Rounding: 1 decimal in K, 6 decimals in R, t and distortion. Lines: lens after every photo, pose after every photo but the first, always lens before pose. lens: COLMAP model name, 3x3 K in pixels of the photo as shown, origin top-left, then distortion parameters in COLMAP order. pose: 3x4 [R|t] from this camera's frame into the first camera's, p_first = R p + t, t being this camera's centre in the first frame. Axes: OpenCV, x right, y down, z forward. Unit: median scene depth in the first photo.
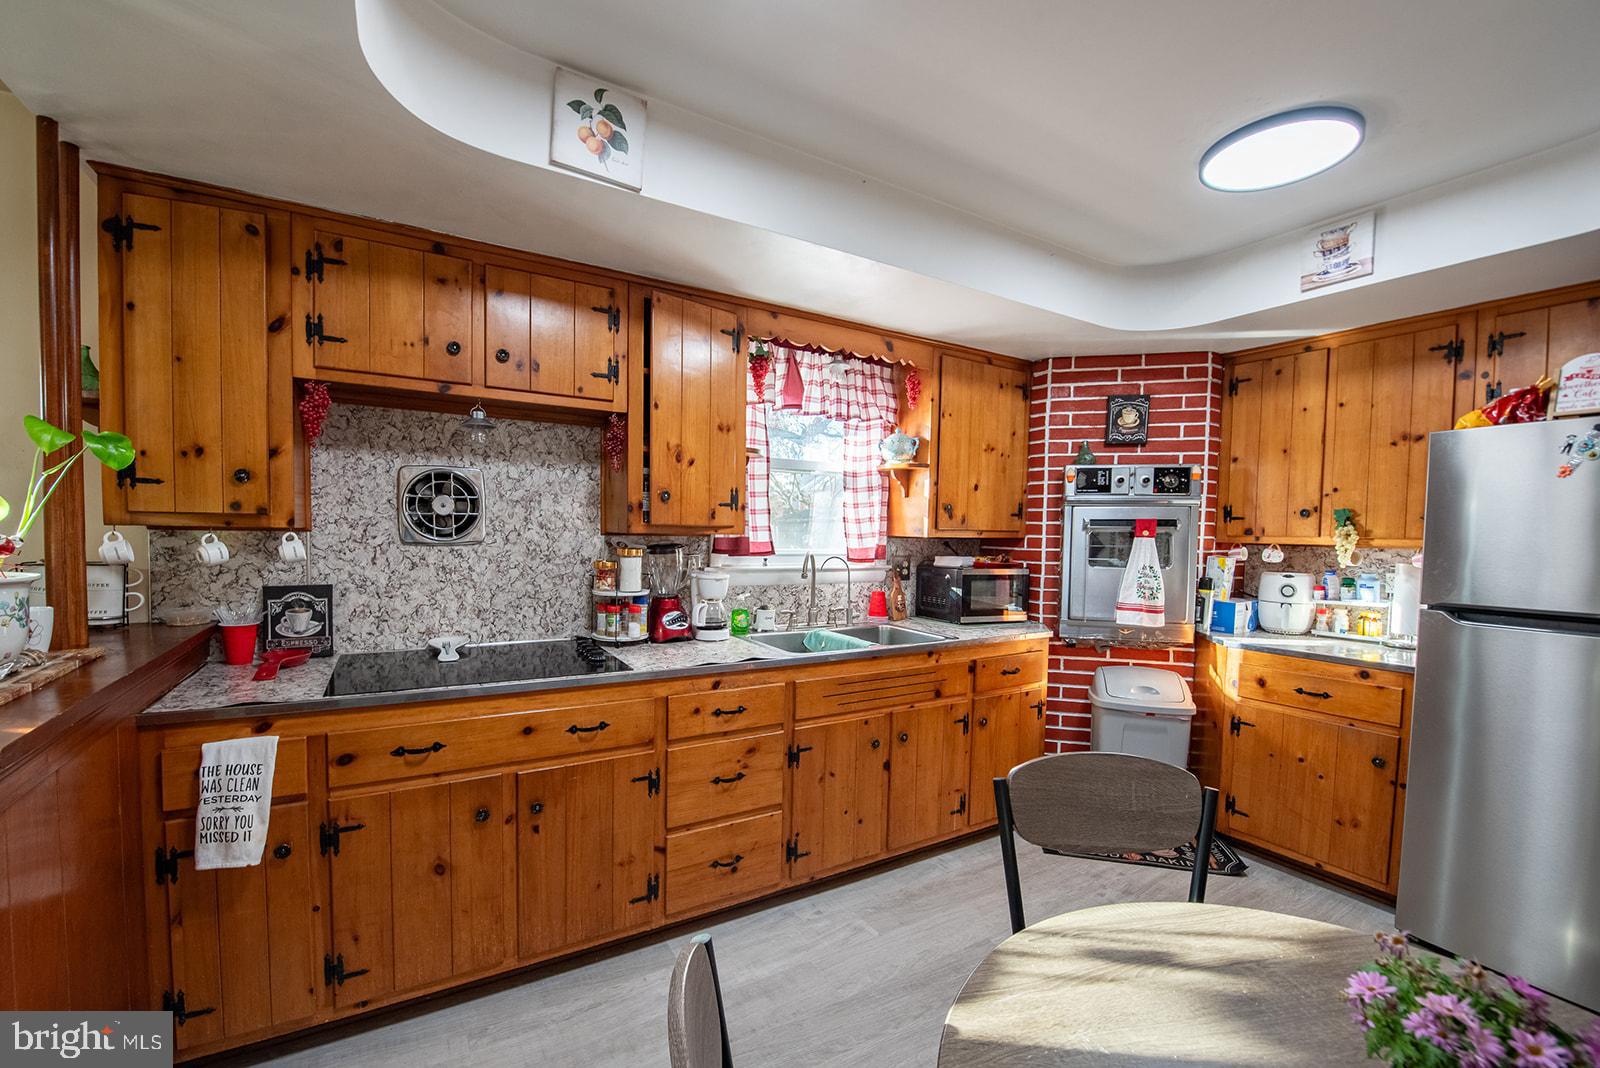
lens RADIAL K [[652.8, 0, 780.6], [0, 652.8, 560.7], [0, 0, 1]] dist [-0.018299, -0.000629]
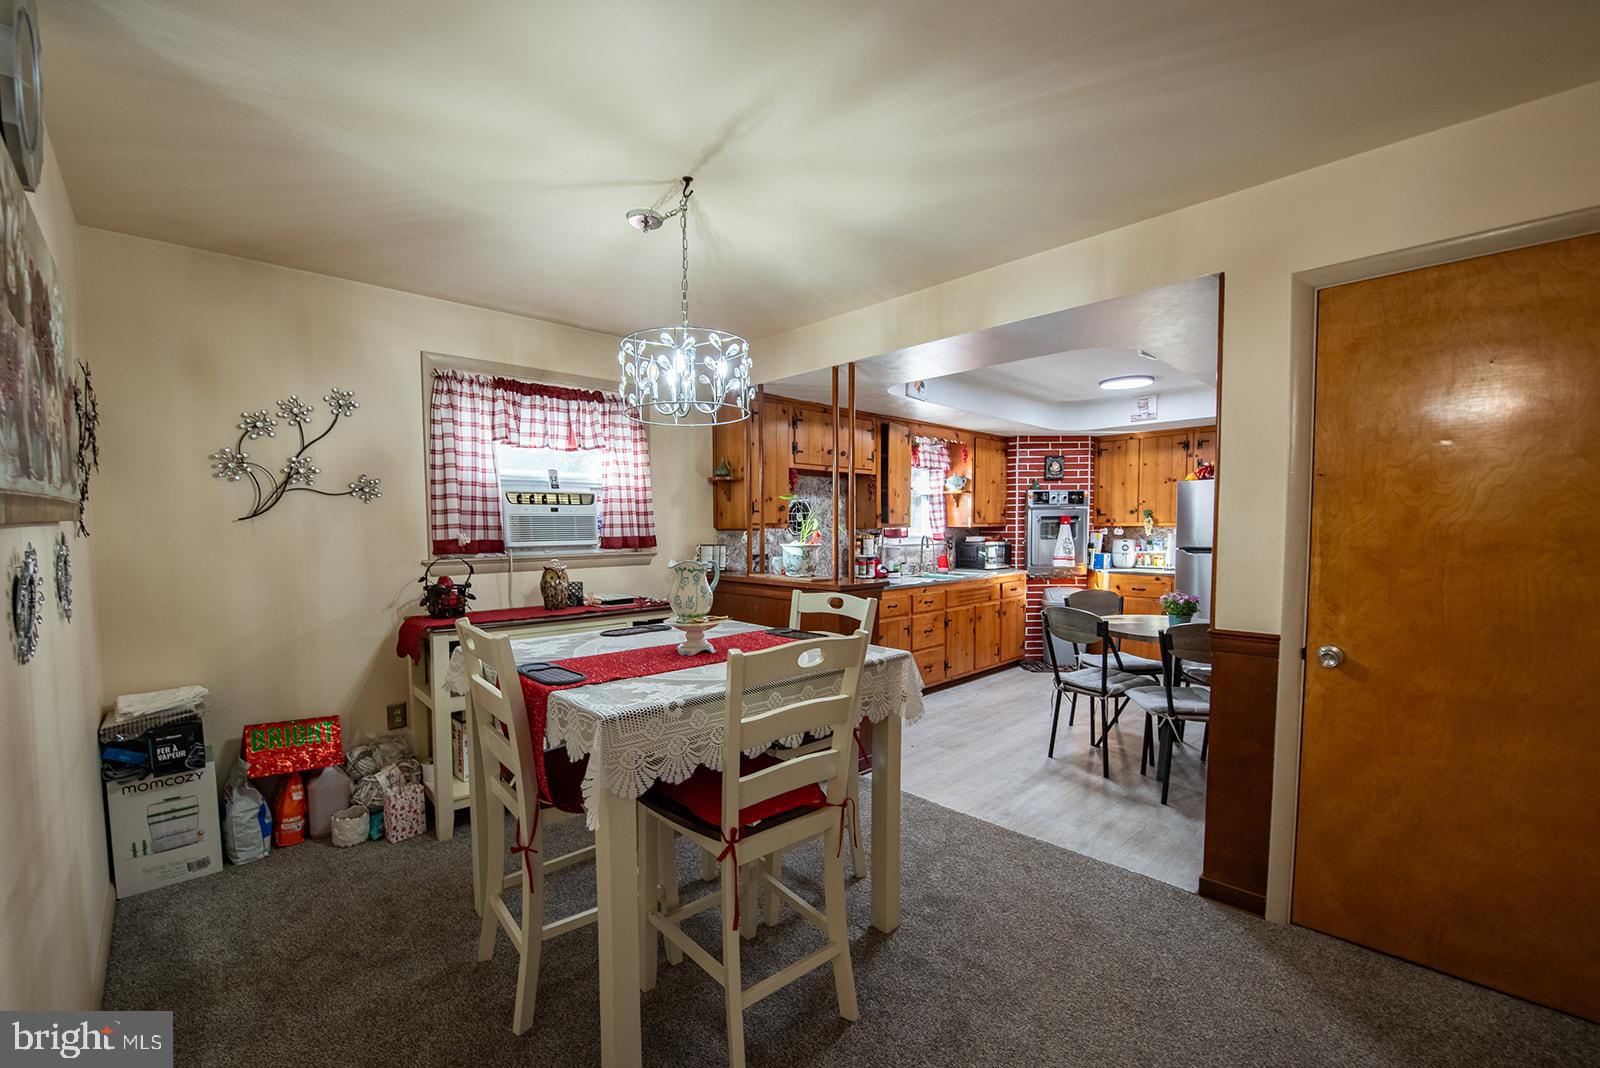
lens RADIAL K [[652.8, 0, 780.6], [0, 652.8, 560.7], [0, 0, 1]] dist [-0.018299, -0.000629]
pose [[0.975070, -0.035476, 0.219044, -0.797817], [0.033577, 0.999359, 0.012387, 0.023641], [-0.219343, -0.004723, 0.975636, -0.848876]]
